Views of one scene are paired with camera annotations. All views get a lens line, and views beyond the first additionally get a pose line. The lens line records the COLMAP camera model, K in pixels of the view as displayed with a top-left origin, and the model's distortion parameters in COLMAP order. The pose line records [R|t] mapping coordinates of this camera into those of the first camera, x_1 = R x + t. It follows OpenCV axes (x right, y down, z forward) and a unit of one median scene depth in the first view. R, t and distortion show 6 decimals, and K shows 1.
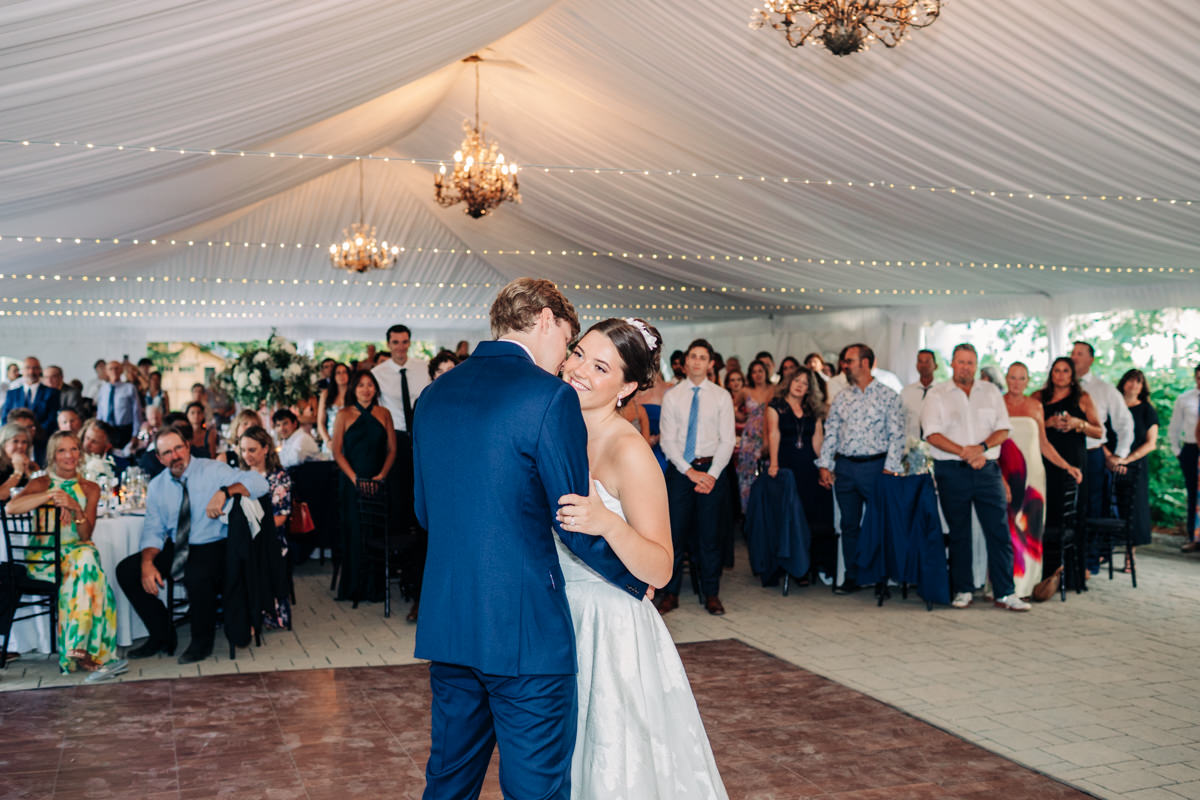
lens RADIAL K [[1206.1, 0, 592.9], [0, 1206.1, 388.1], [0, 0, 1]] dist [-0.100049, 0.125003]
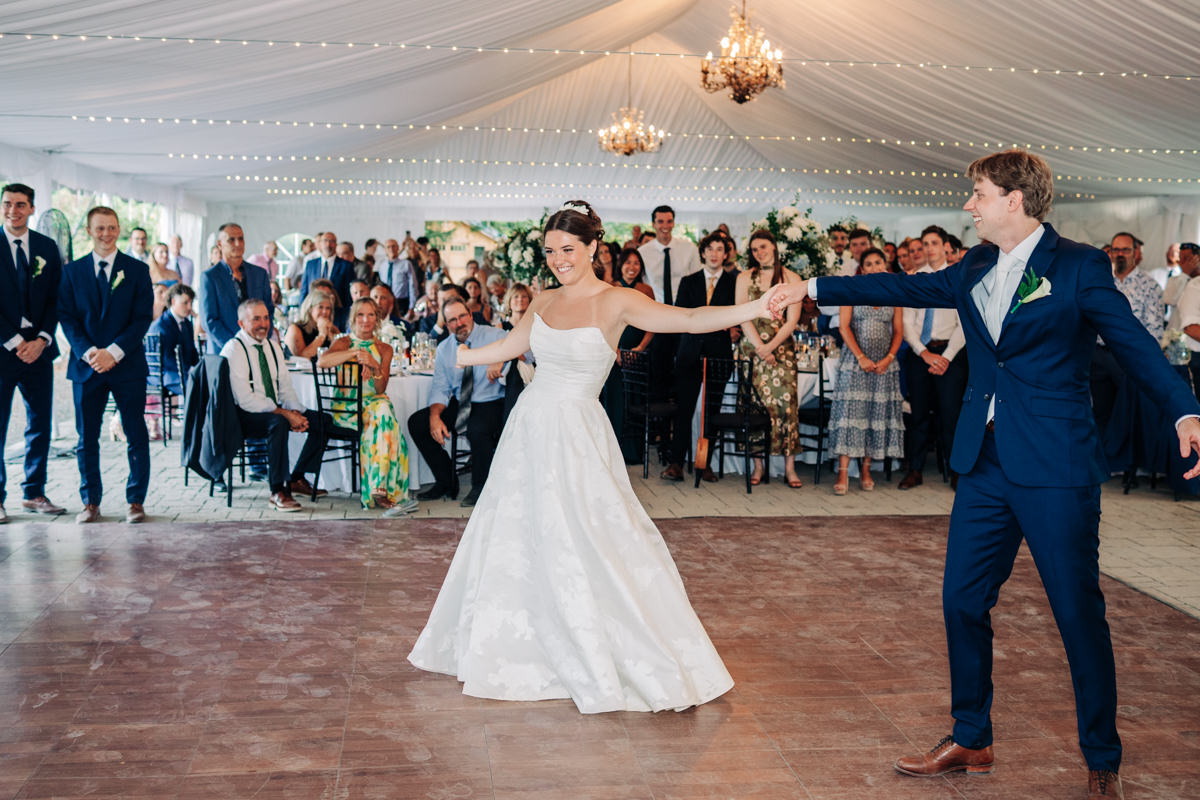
lens RADIAL K [[1281.2, 0, 588.8], [0, 1281.2, 394.3], [0, 0, 1]] dist [-0.104086, 0.148394]
pose [[0.976940, 0.041727, -0.209396, 0.017051], [-0.022725, 0.995468, 0.092345, 0.010249], [0.212300, -0.085457, 0.973461, -0.129358]]
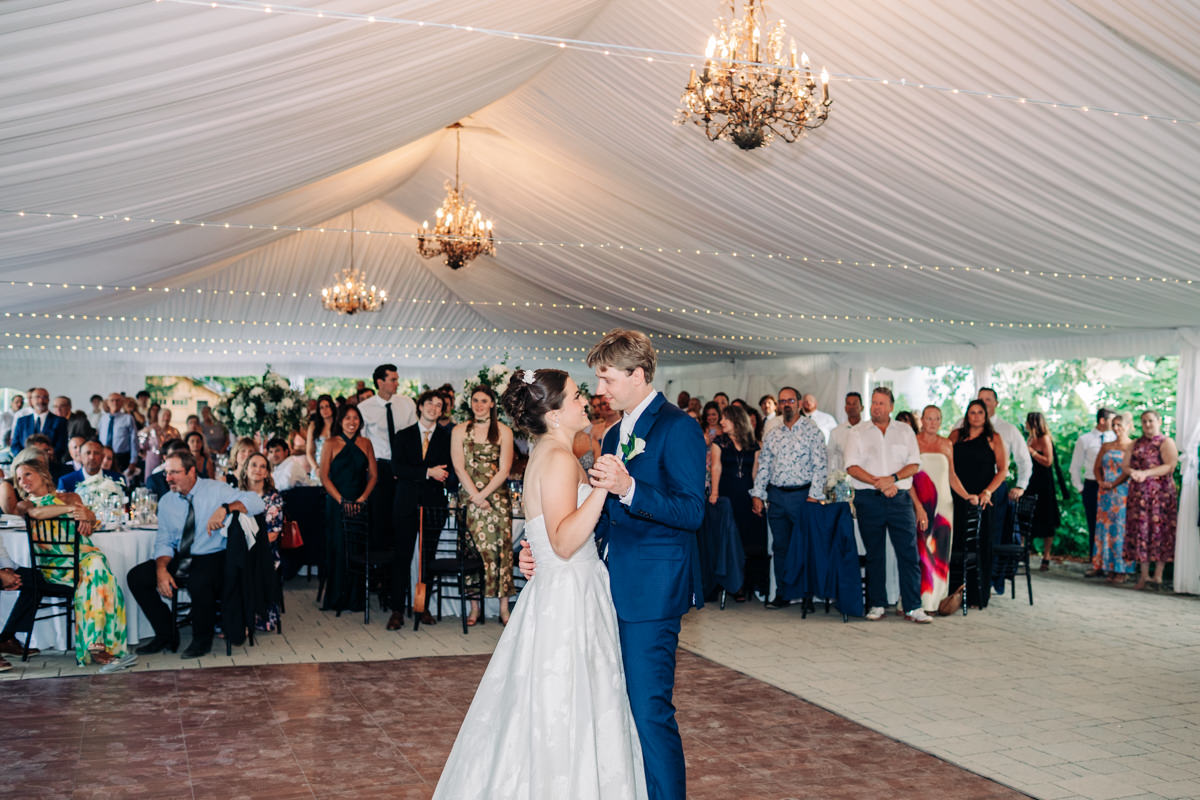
lens RADIAL K [[1294.2, 0, 654.2], [0, 1294.2, 398.0], [0, 0, 1]] dist [-0.104083, 0.131523]
pose [[0.999163, 0.013664, 0.038555, 0.049583], [-0.012680, 0.999590, -0.025660, 0.006500], [-0.038890, 0.025149, 0.998927, -0.224194]]
